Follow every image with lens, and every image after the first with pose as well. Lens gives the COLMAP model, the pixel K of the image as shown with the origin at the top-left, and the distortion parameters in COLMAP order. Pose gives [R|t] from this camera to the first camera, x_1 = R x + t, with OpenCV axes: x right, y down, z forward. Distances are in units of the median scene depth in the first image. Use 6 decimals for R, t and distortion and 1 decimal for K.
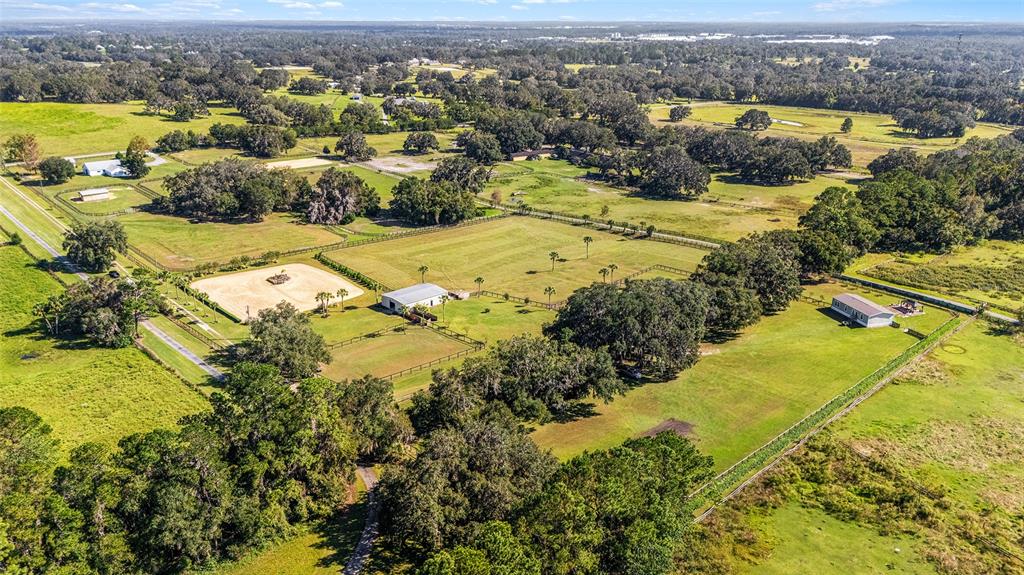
lens RADIAL K [[767.0, 0, 512.0], [0, 767.0, 287.5], [0, 0, 1]] dist [0.072205, -0.089007]
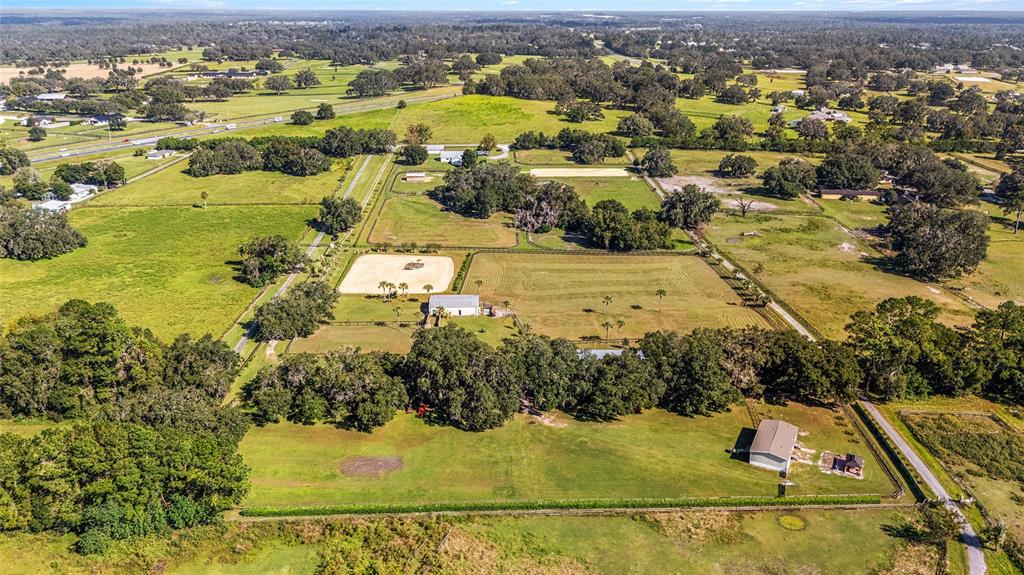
lens RADIAL K [[786.5, 0, 517.7], [0, 786.5, 286.7], [0, 0, 1]] dist [0.100605, -0.175537]
pose [[0.748507, 0.219456, -0.625760, 0.575151], [-0.217407, 0.972708, 0.081079, -0.110260], [0.626475, 0.075357, 0.775790, 0.137620]]
